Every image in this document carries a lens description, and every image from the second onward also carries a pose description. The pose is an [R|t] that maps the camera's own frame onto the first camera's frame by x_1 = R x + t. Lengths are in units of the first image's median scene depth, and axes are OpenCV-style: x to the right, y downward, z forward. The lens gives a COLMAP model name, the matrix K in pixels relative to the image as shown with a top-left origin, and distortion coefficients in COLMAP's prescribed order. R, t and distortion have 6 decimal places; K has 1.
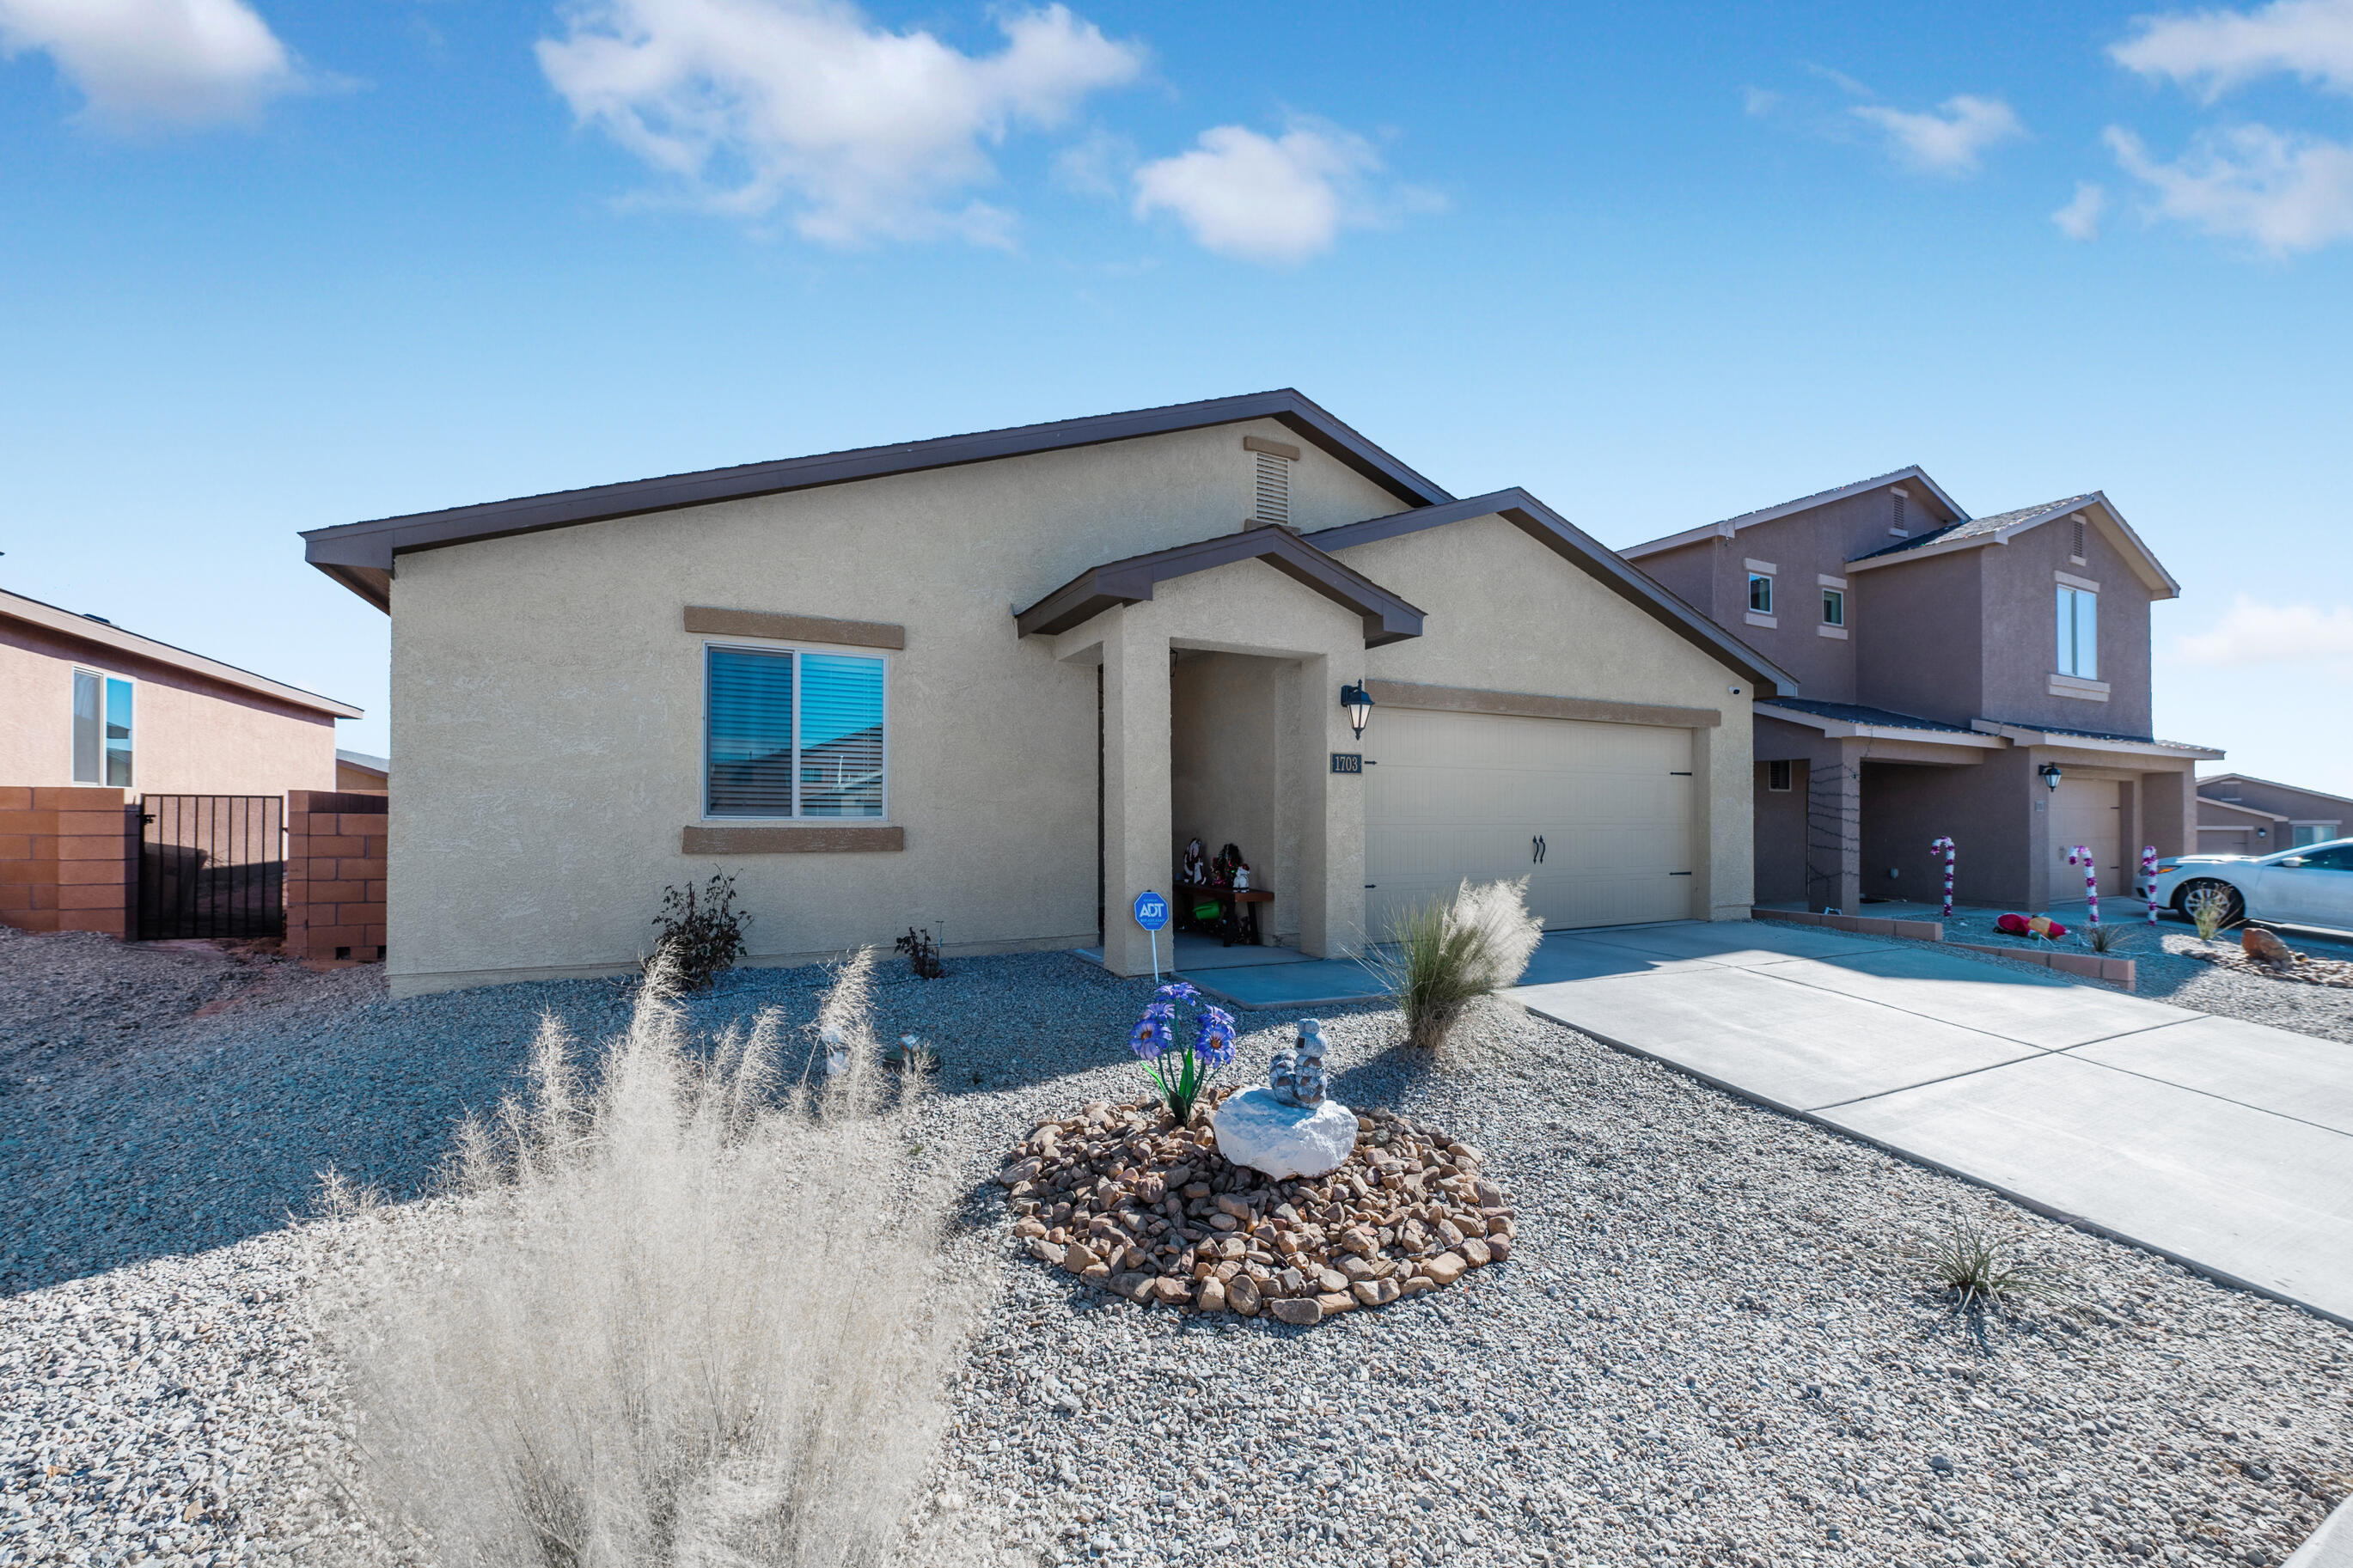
lens RADIAL K [[955.9, 0, 1168.3], [0, 955.9, 806.7], [0, 0, 1]] dist [-0.011861, -0.001297]
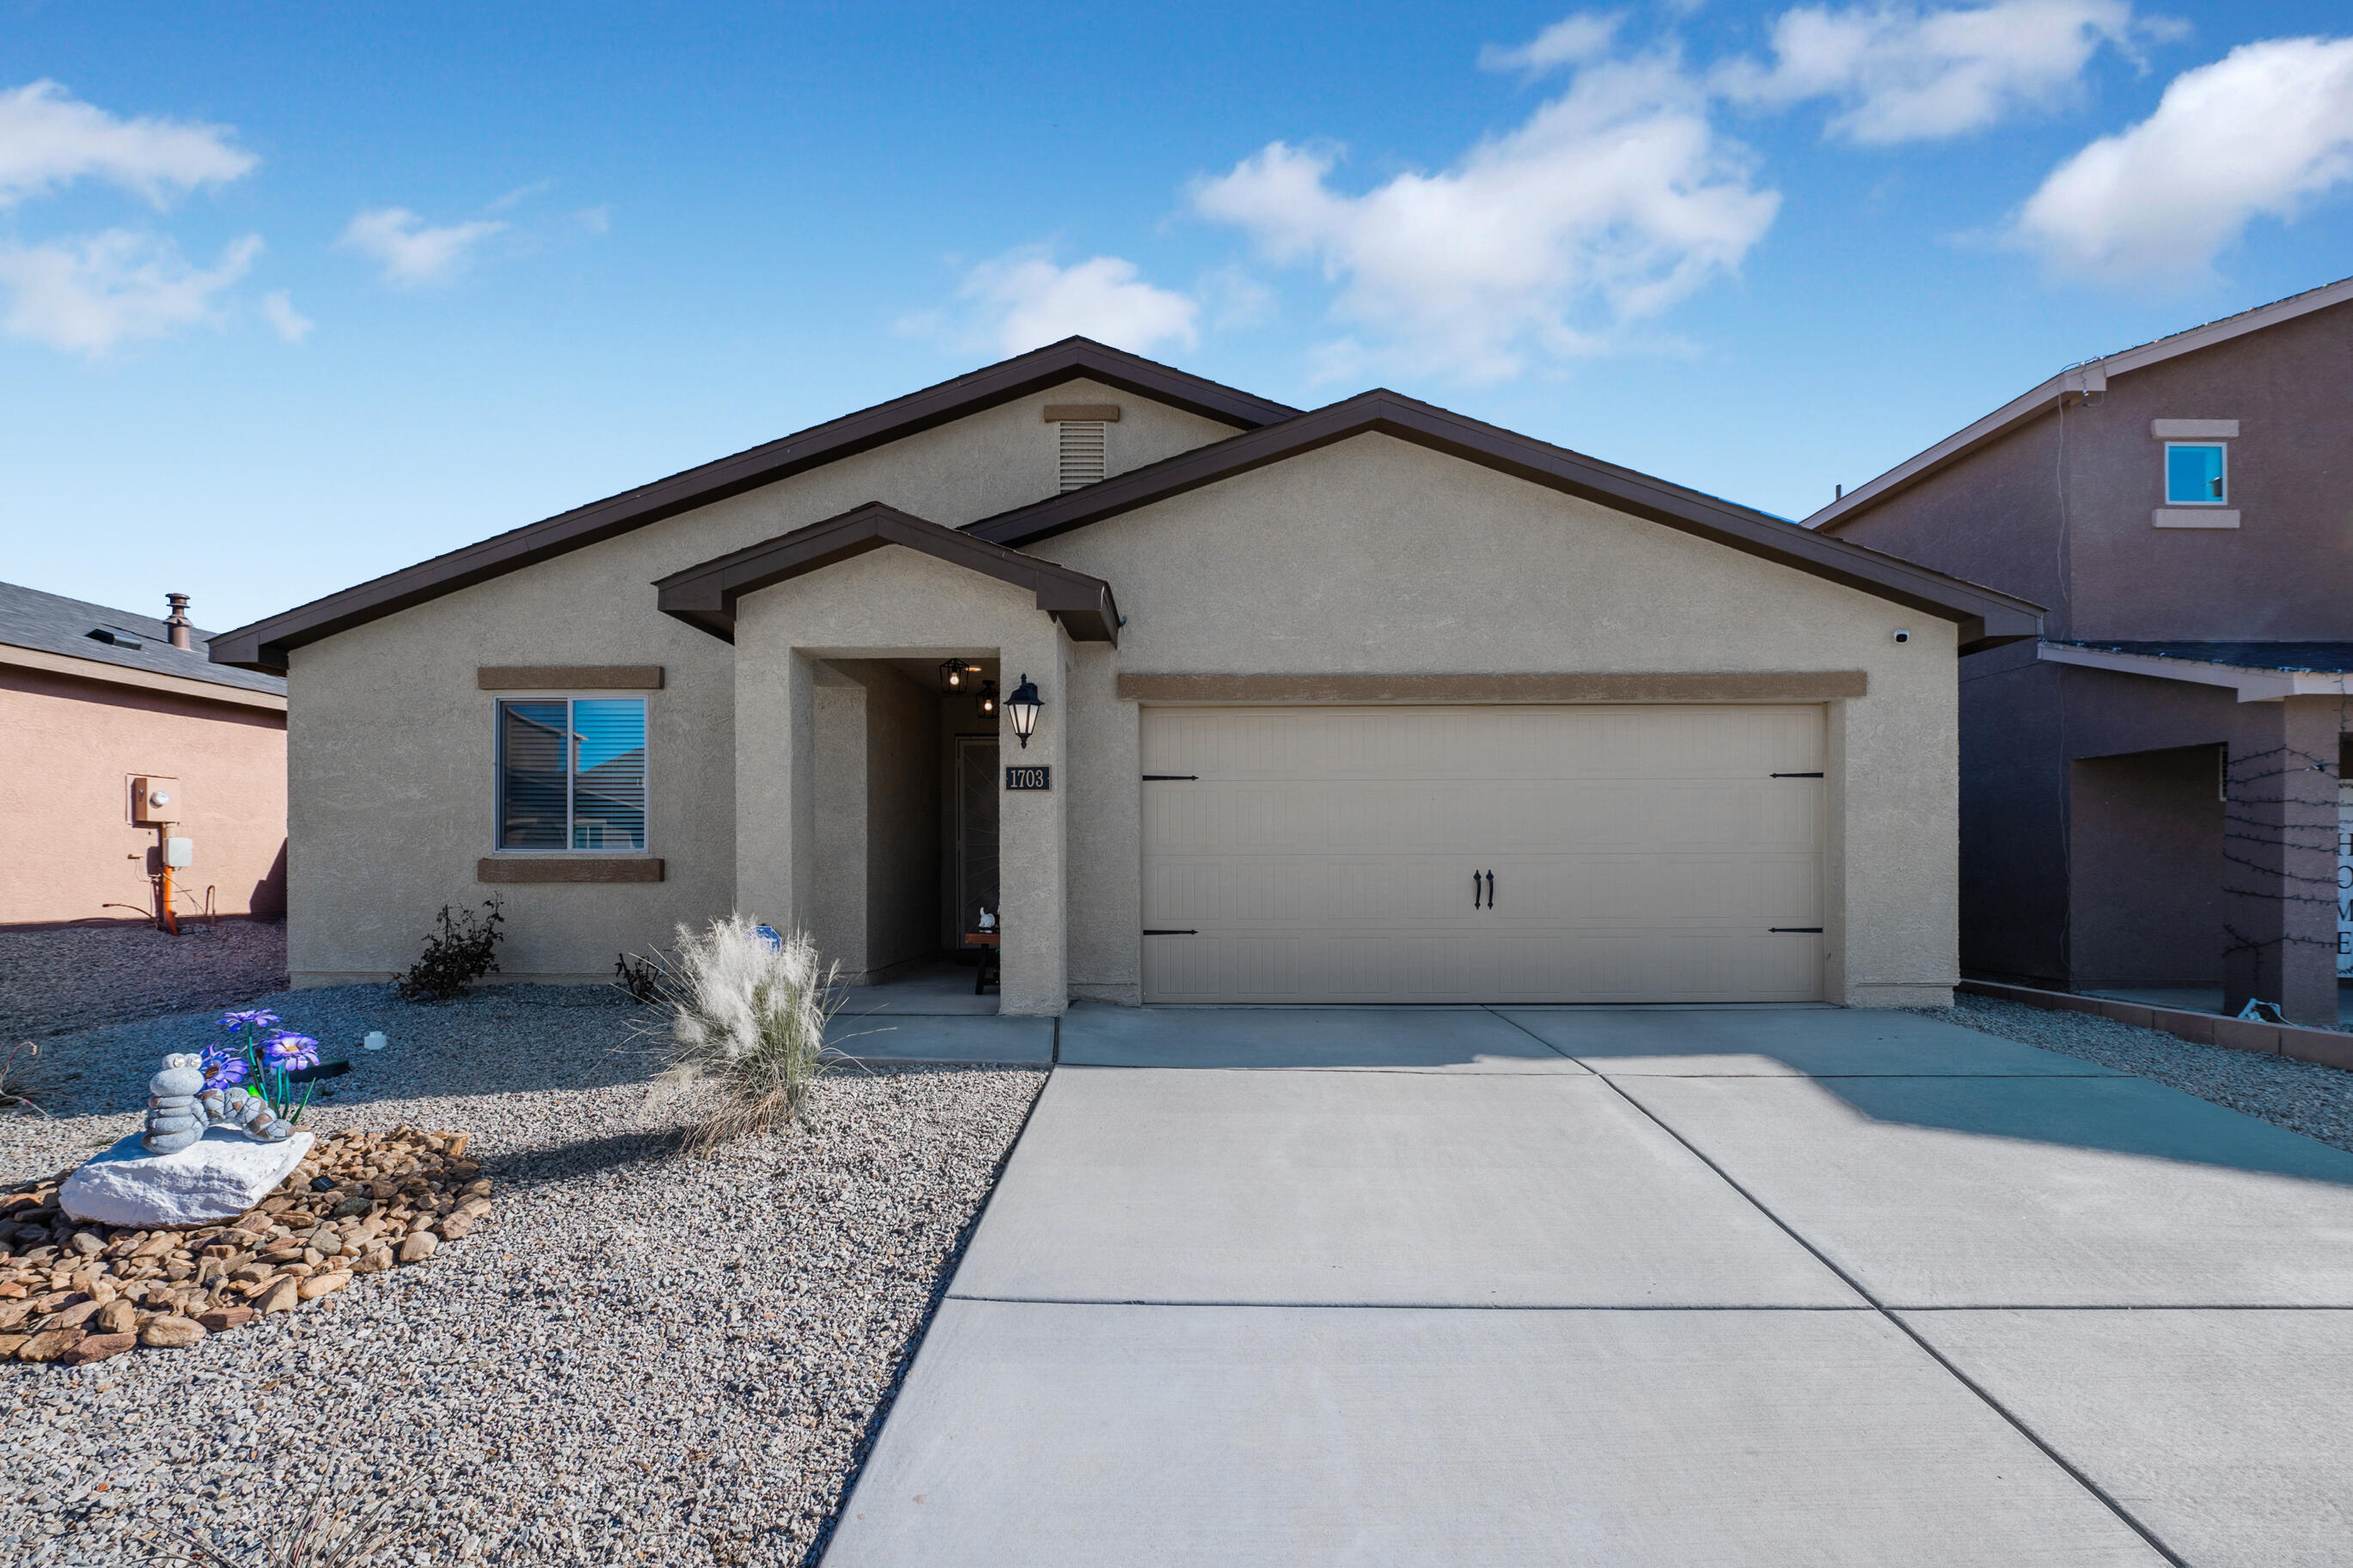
lens RADIAL K [[955.9, 0, 1180.2], [0, 955.9, 863.1], [0, 0, 1]] dist [-0.011861, -0.001297]
pose [[0.879625, -0.004190, -0.475648, 0.696583], [0.010056, 0.999902, 0.009788, 0.021159], [0.475561, -0.013393, 0.879581, 0.343094]]
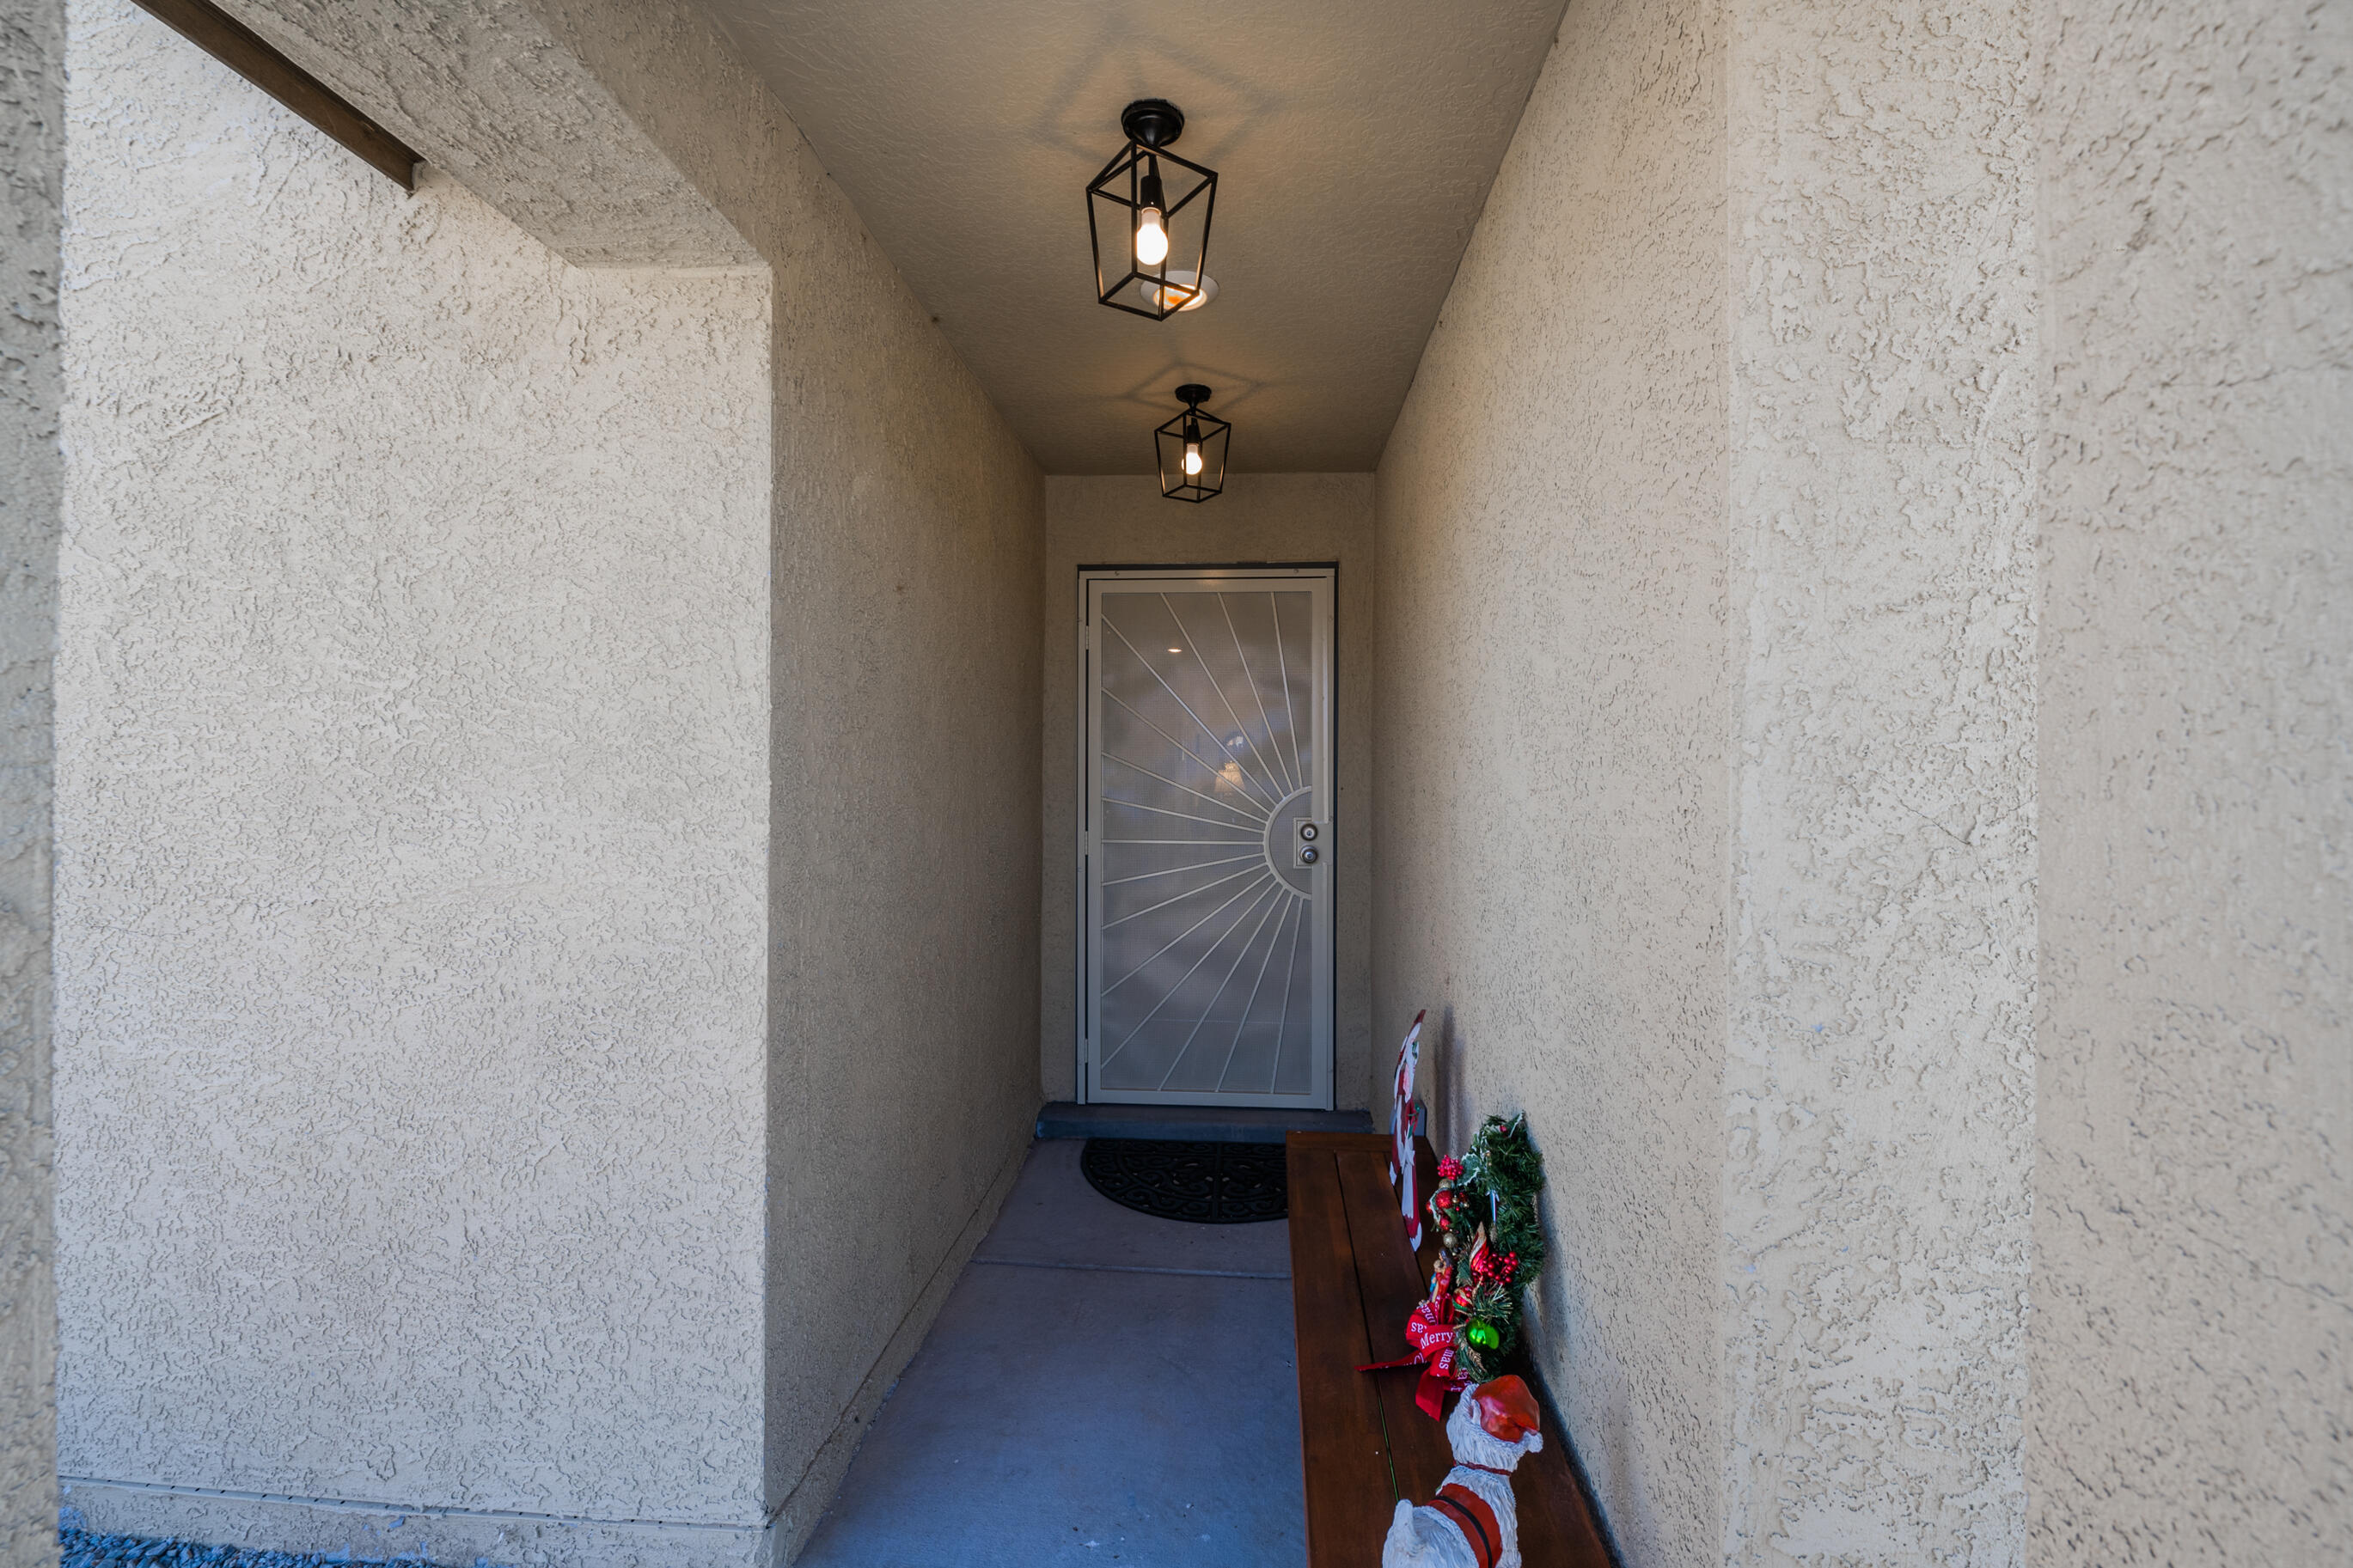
lens RADIAL K [[955.9, 0, 1180.6], [0, 955.9, 772.1], [0, 0, 1]] dist [-0.011861, -0.001297]
pose [[0.847830, 0.006577, -0.530227, 0.126629], [0.000150, 0.999920, 0.012642, -0.039557], [0.530268, -0.010798, 0.847762, 0.936378]]
